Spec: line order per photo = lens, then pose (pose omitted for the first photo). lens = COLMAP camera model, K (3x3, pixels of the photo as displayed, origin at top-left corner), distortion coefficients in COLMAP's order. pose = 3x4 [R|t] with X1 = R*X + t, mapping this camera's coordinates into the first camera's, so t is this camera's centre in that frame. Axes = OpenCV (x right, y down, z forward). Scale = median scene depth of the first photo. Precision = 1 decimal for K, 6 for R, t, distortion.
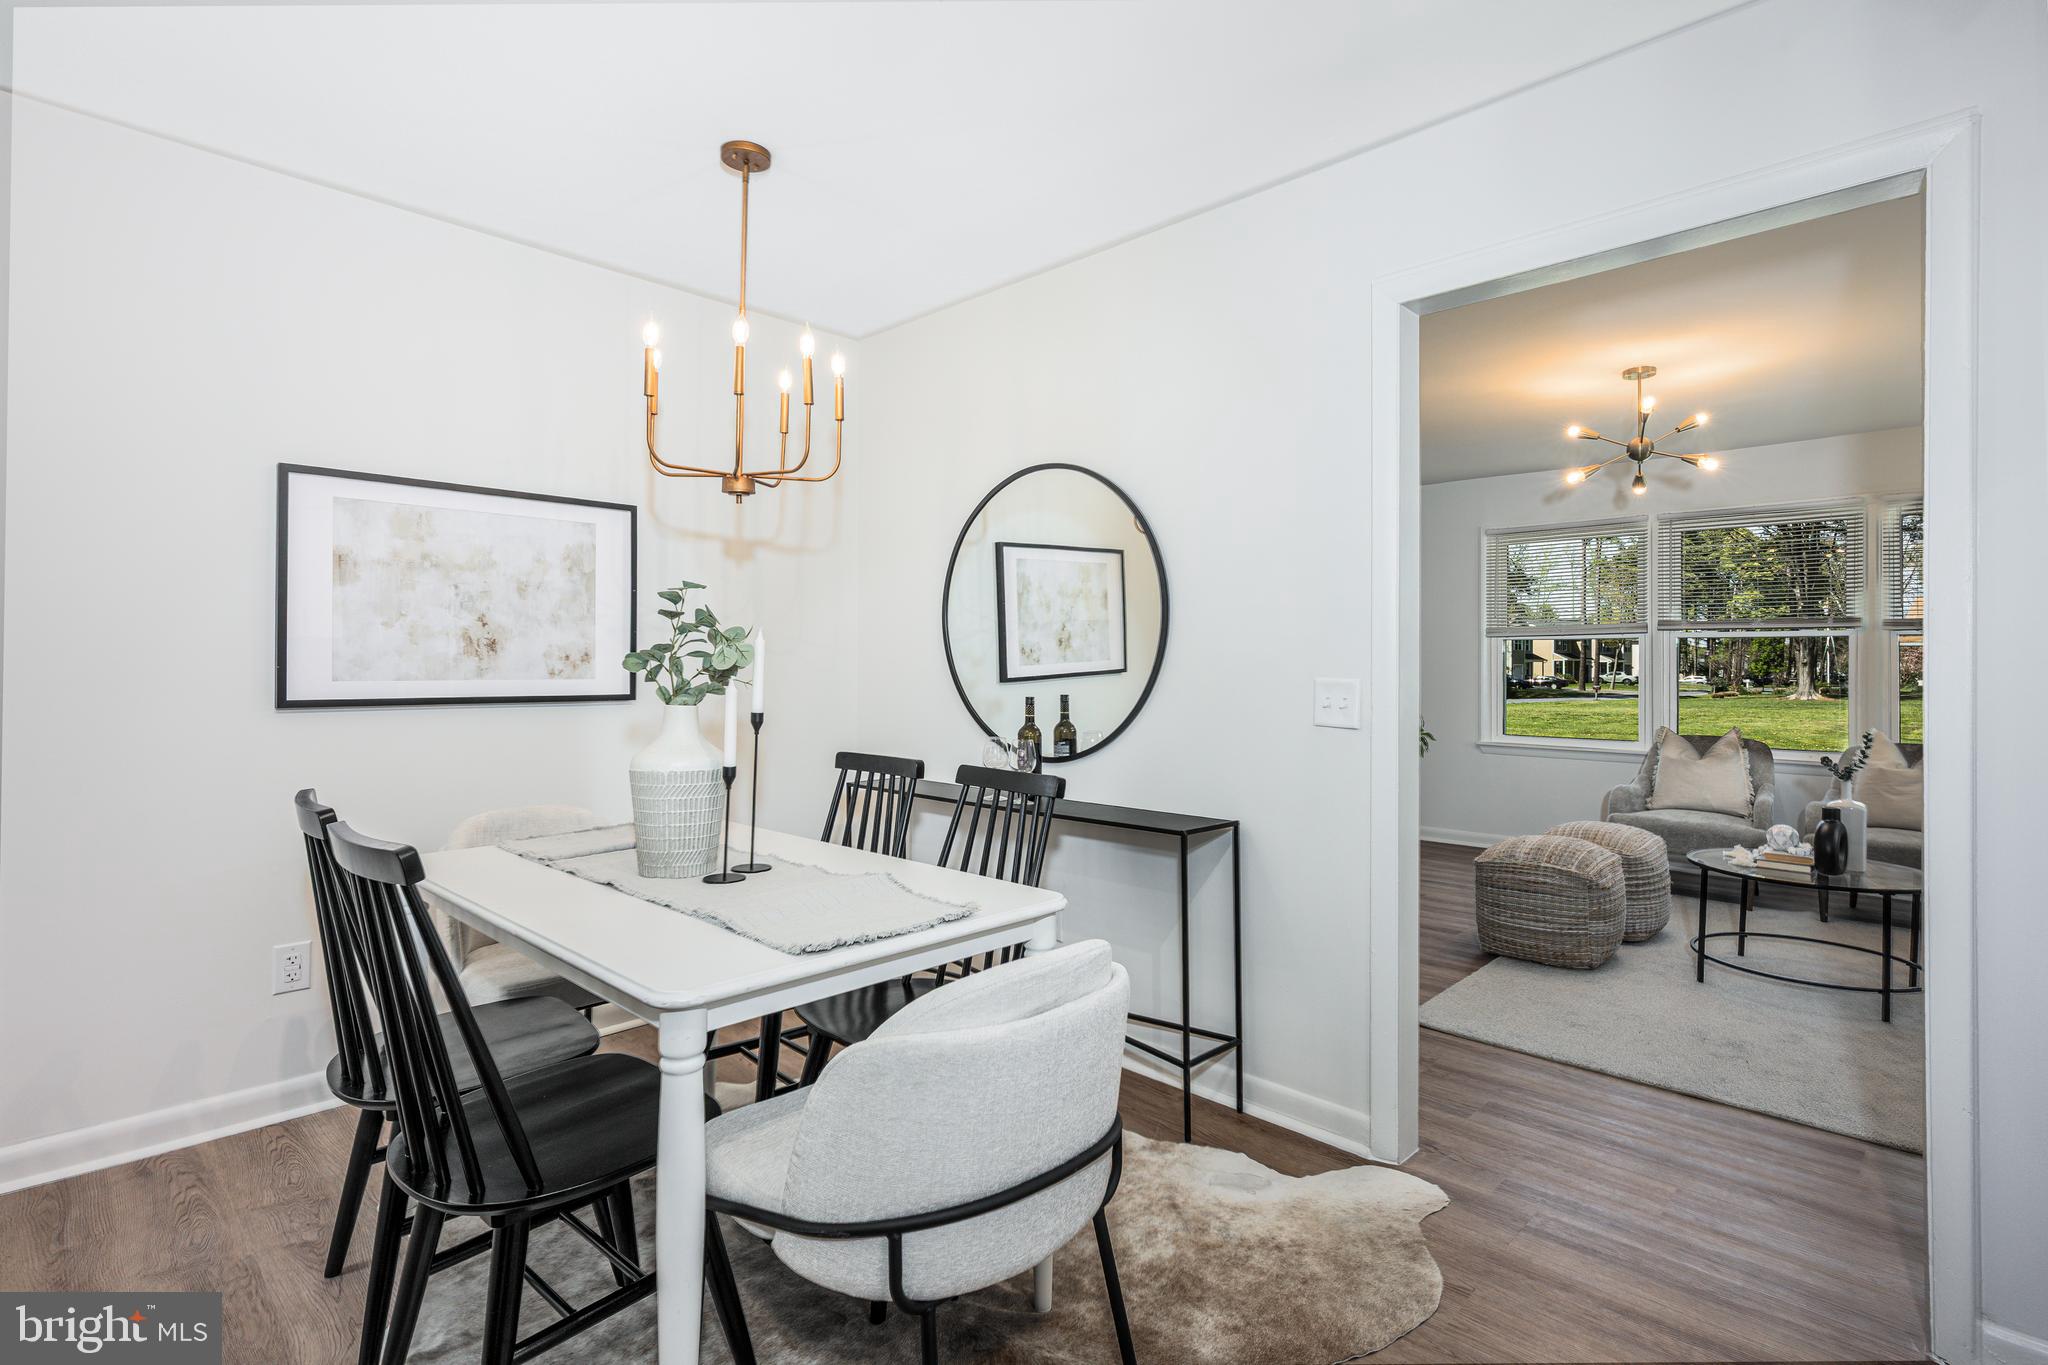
lens RADIAL K [[1007.5, 0, 1004.0], [0, 1007.5, 663.1], [0, 0, 1]] dist [0.003910, -0.000414]
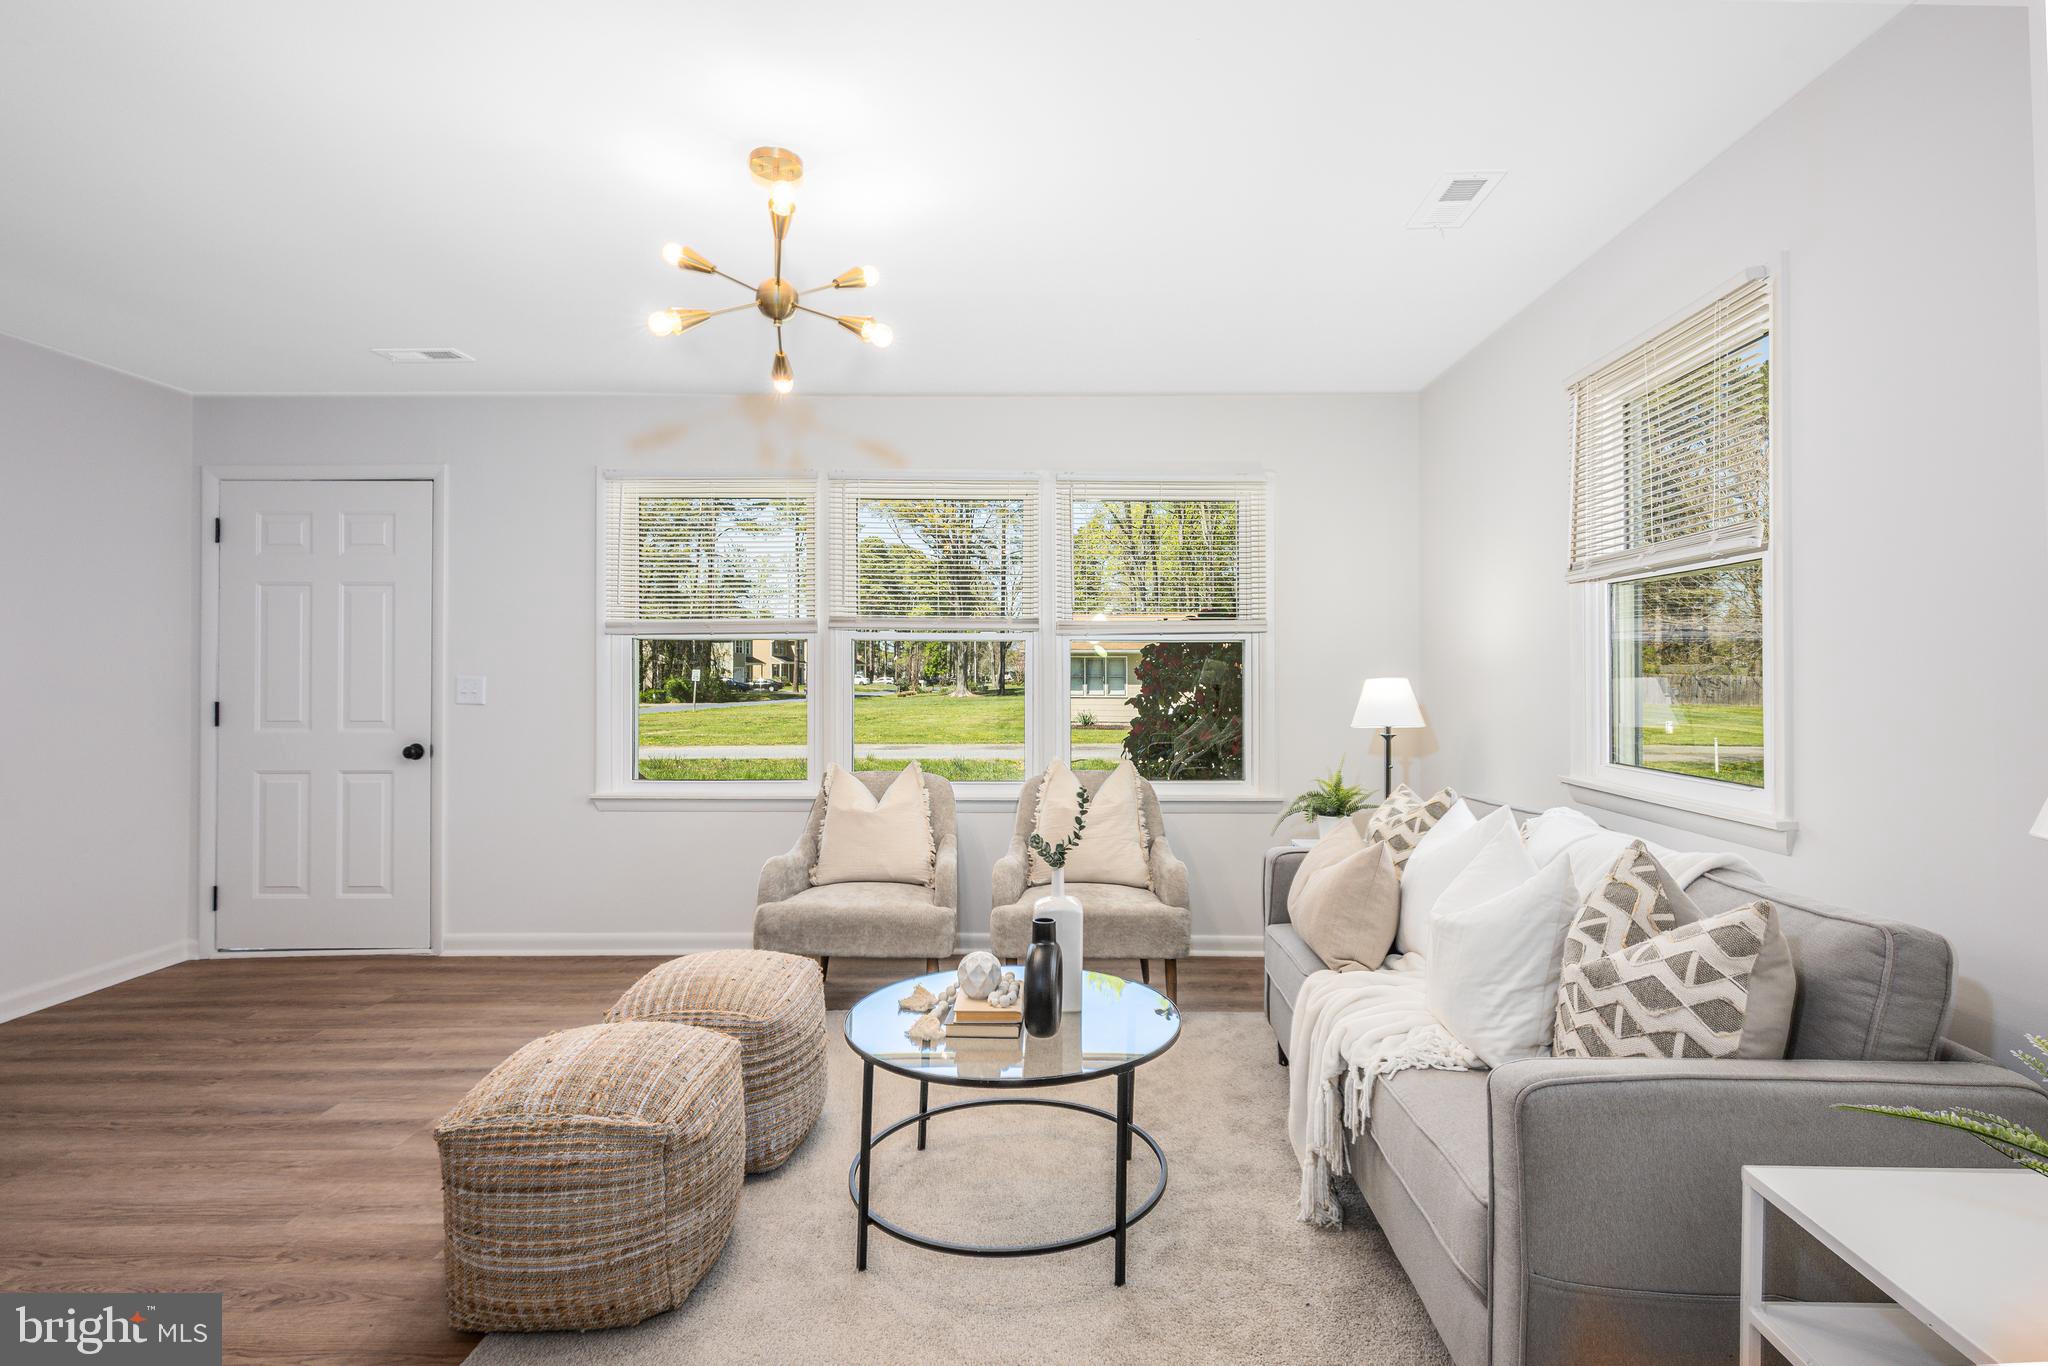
lens RADIAL K [[1007.5, 0, 1041.9], [0, 1007.5, 672.8], [0, 0, 1]] dist [0.003910, -0.000414]
pose [[0.729353, -0.003494, 0.684129, 0.256859], [-0.001785, 0.999974, 0.007010, -0.005563], [-0.684135, -0.006333, 0.729328, 0.355455]]
